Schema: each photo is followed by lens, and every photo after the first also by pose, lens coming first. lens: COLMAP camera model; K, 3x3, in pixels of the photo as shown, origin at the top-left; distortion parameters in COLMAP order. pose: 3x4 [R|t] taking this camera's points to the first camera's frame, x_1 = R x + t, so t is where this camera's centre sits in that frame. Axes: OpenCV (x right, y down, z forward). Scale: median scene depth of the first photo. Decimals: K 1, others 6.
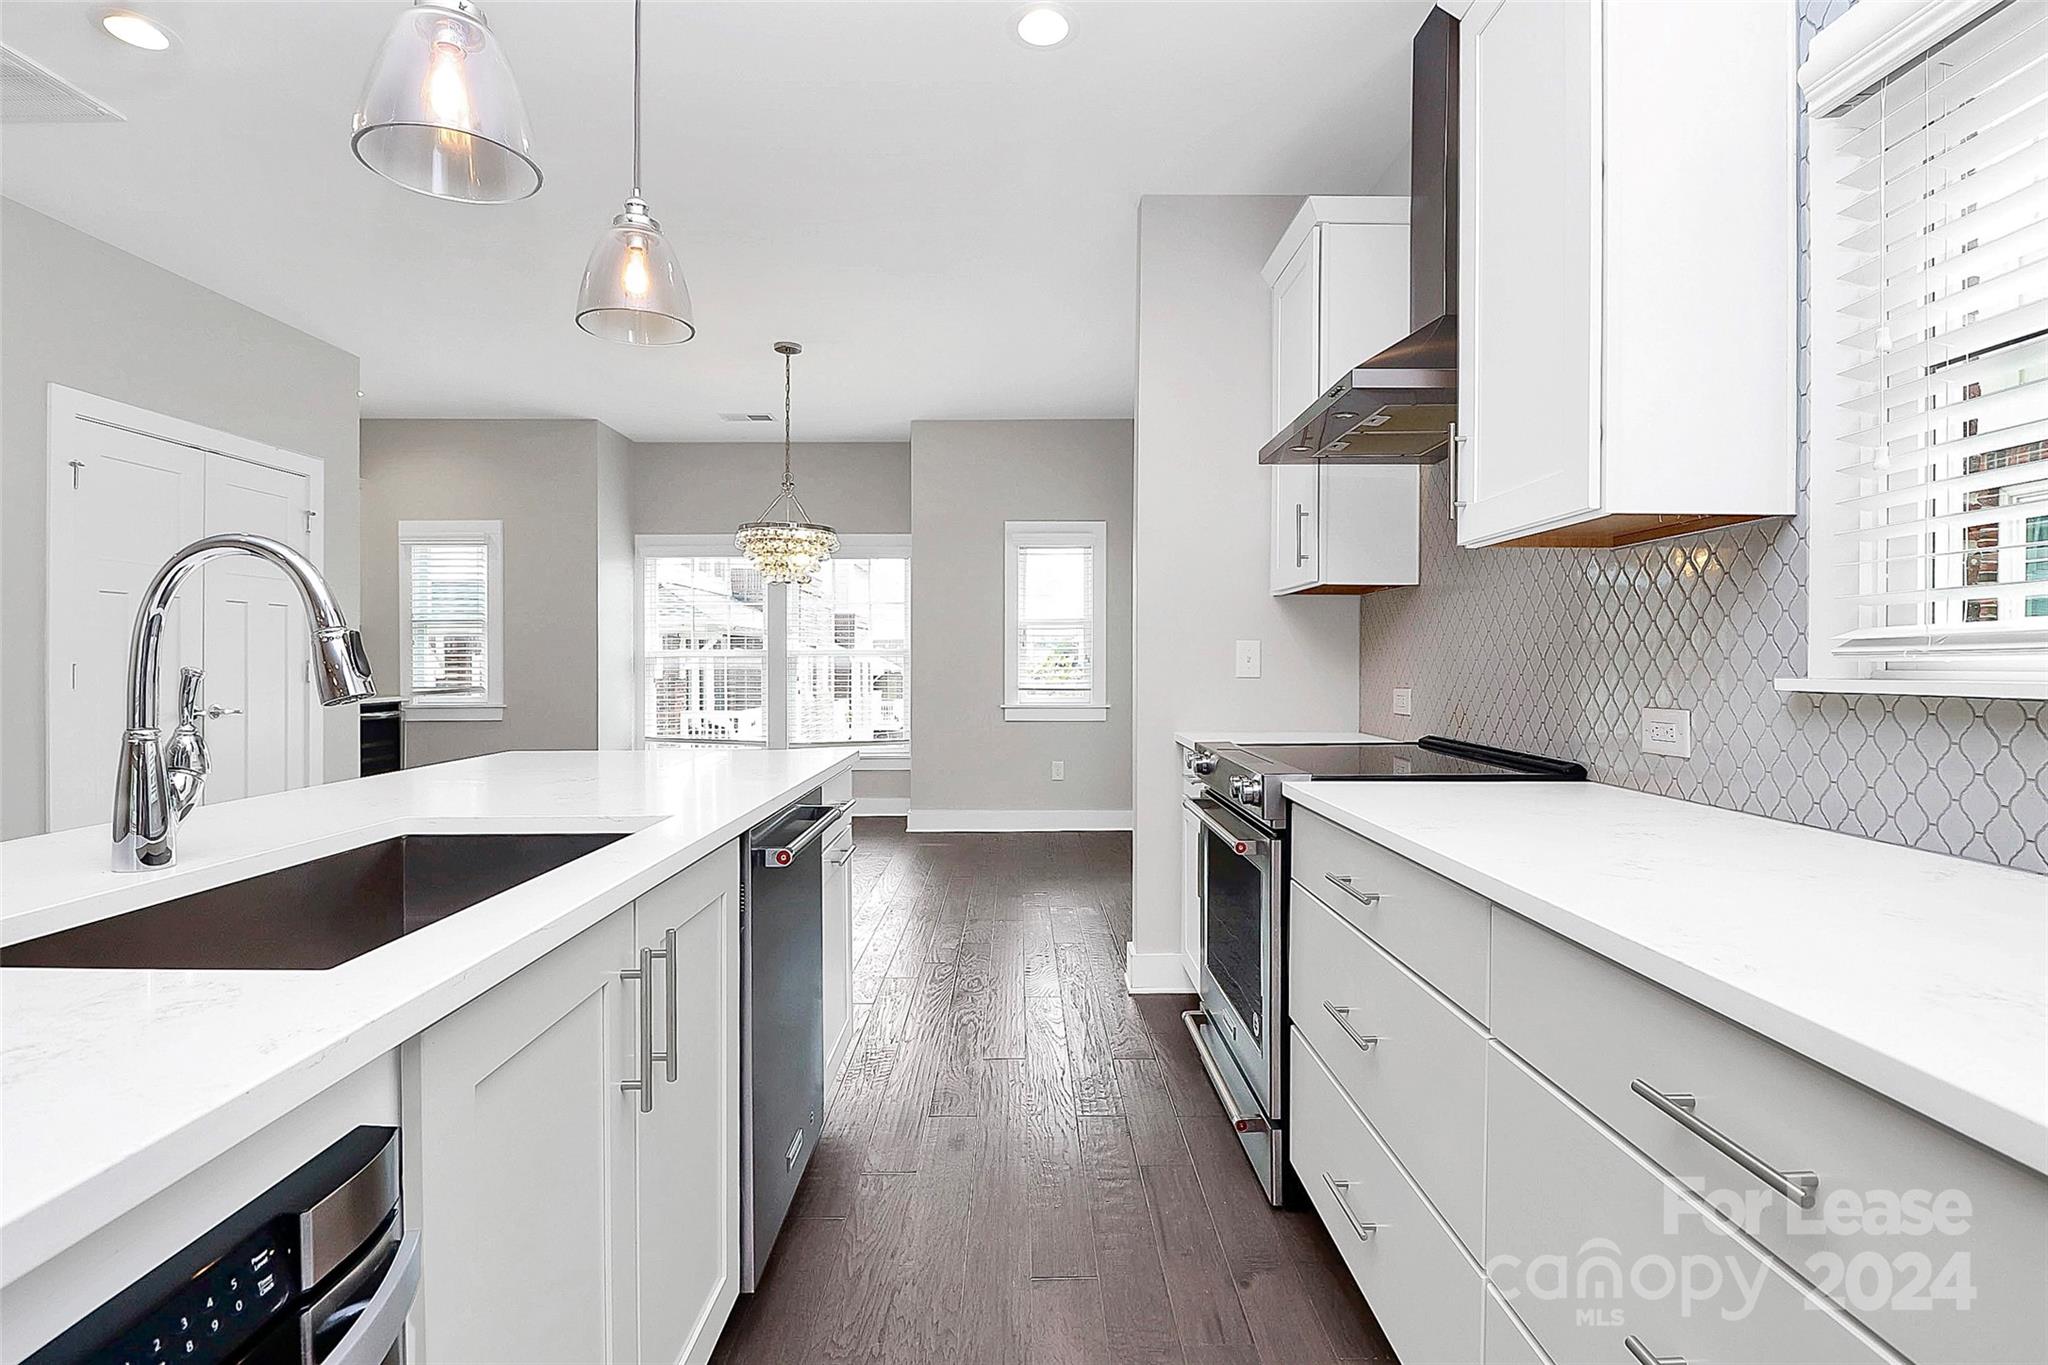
lens RADIAL K [[977.9, 0, 1010.6], [0, 977.9, 669.2], [0, 0, 1]] dist [0.002554, -0.009563]
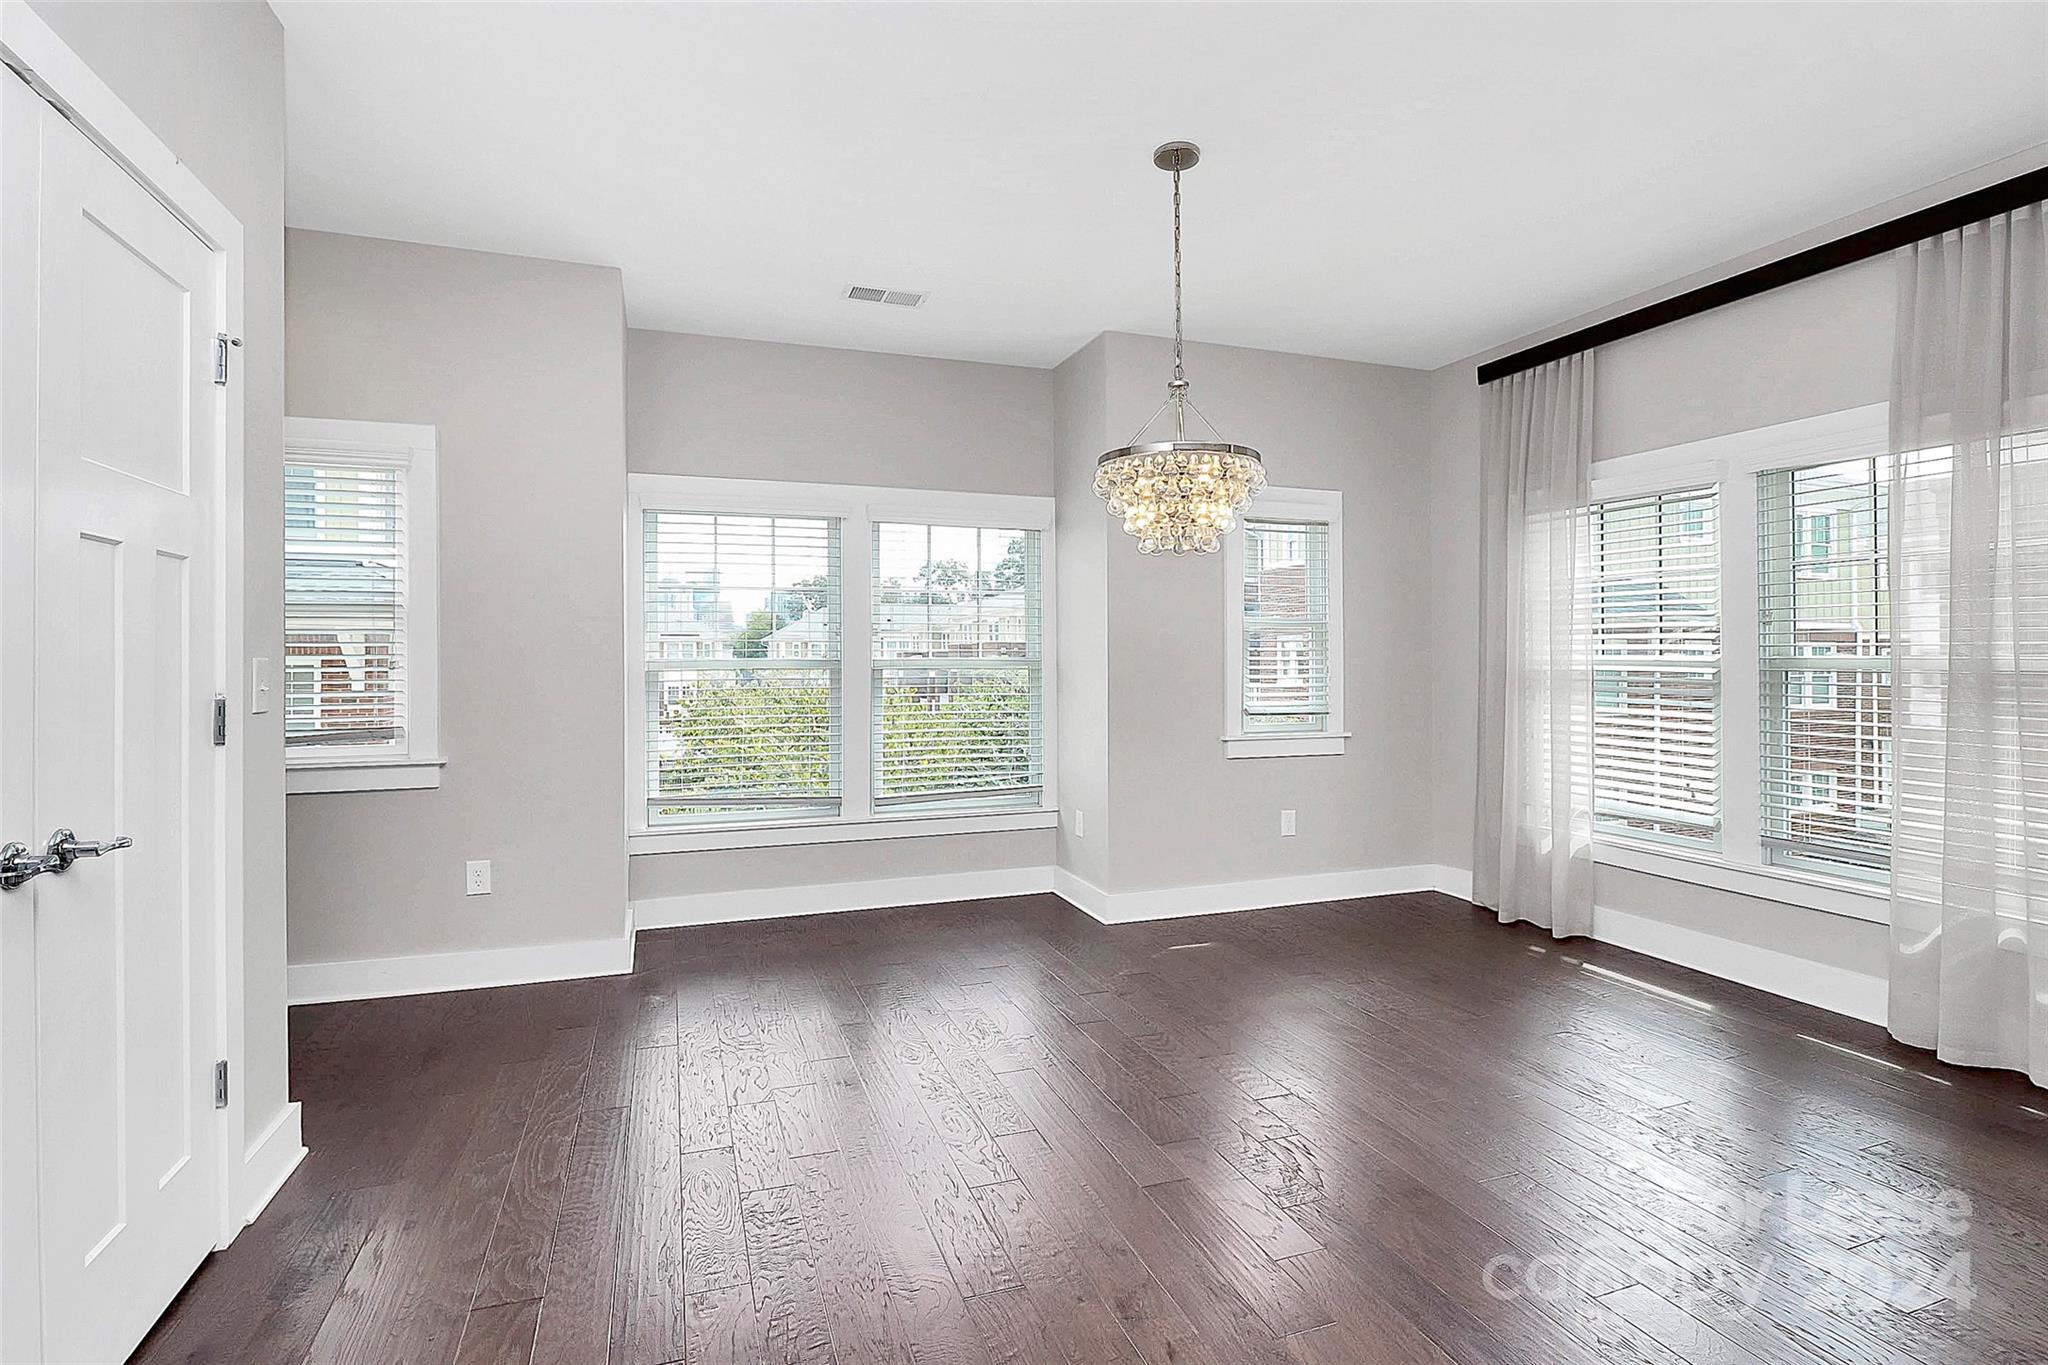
lens RADIAL K [[977.9, 0, 1027.3], [0, 977.9, 676.6], [0, 0, 1]] dist [0.002554, -0.009563]
pose [[0.933702, -0.004187, 0.358027, -0.407040], [0.000593, 0.999948, 0.010147, -0.015501], [-0.358051, -0.009262, 0.933656, 0.360505]]
